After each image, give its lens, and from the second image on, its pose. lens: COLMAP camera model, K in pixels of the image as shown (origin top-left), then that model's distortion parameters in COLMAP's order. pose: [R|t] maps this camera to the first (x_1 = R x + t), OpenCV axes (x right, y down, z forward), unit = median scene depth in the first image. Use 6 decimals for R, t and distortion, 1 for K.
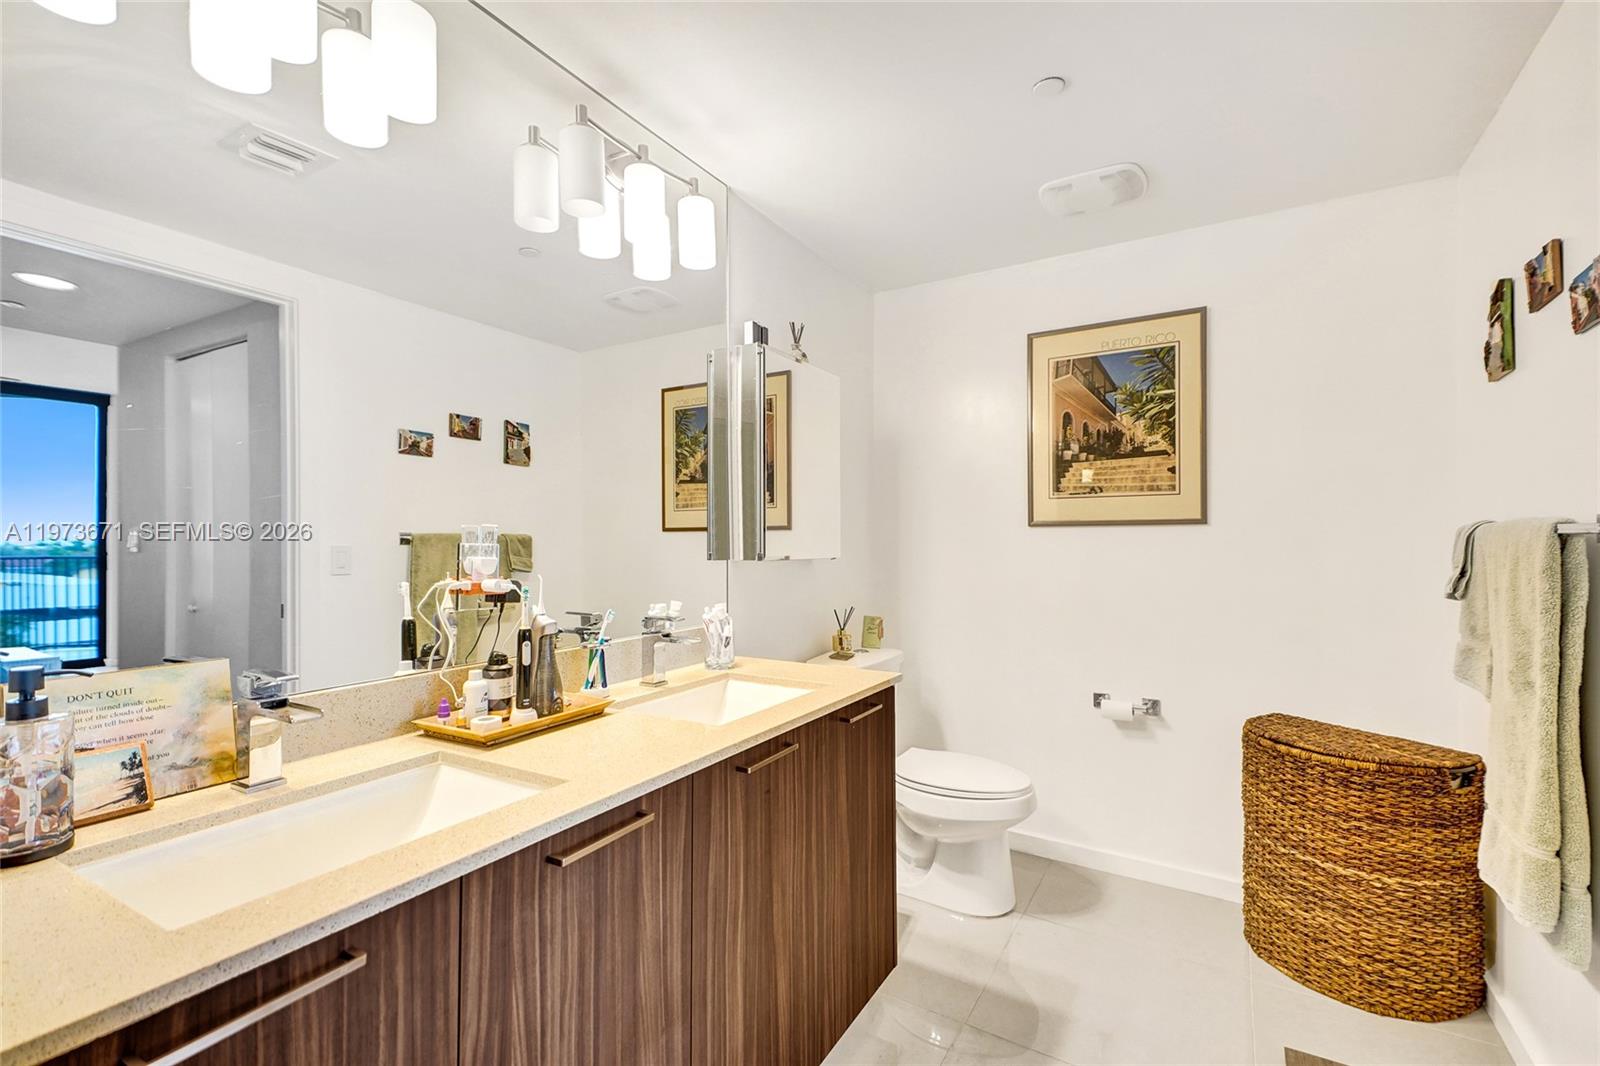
lens RADIAL K [[695.1, 0, 798.0], [0, 695.1, 546.3], [0, 0, 1]] dist [0.101076, -0.000163]
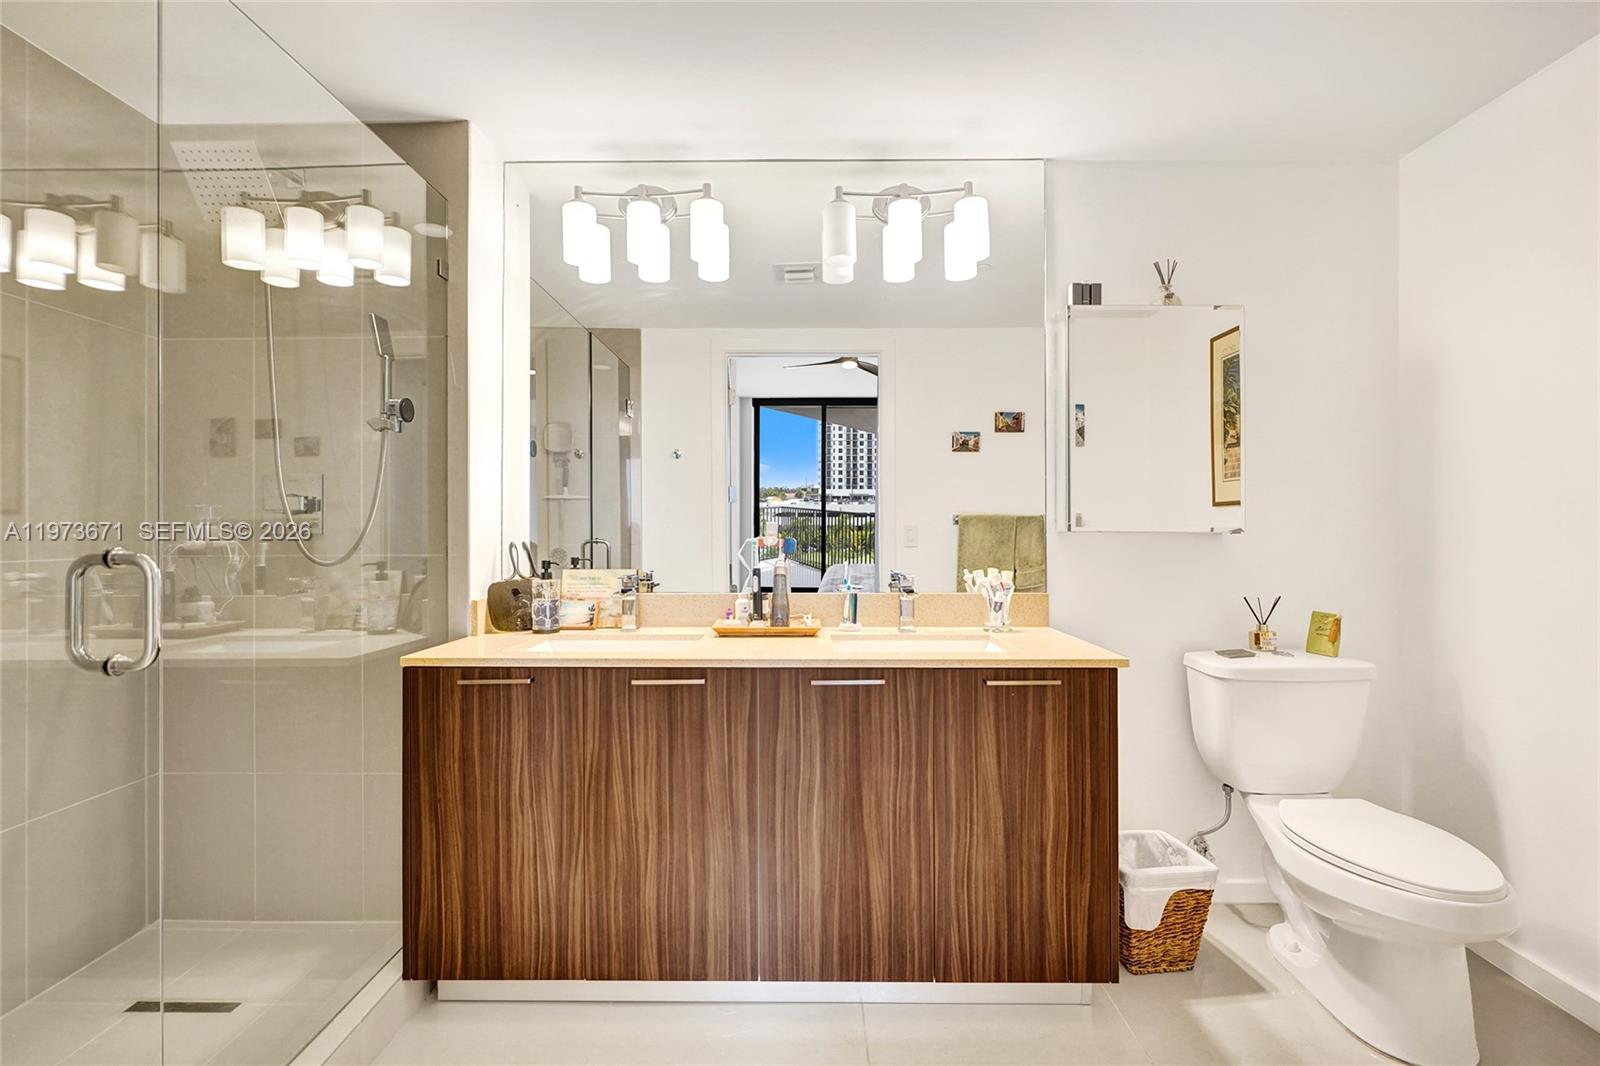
lens RADIAL K [[732.5, 0, 800.0], [0, 732.5, 533.0], [0, 0, 1]] dist [0.114855, 0.000049]
pose [[0.515603, -0.006381, -0.856804, 0.539465], [0.002144, 0.999979, -0.006157, 0.025760], [0.856825, 0.001337, 0.515606, 0.140394]]
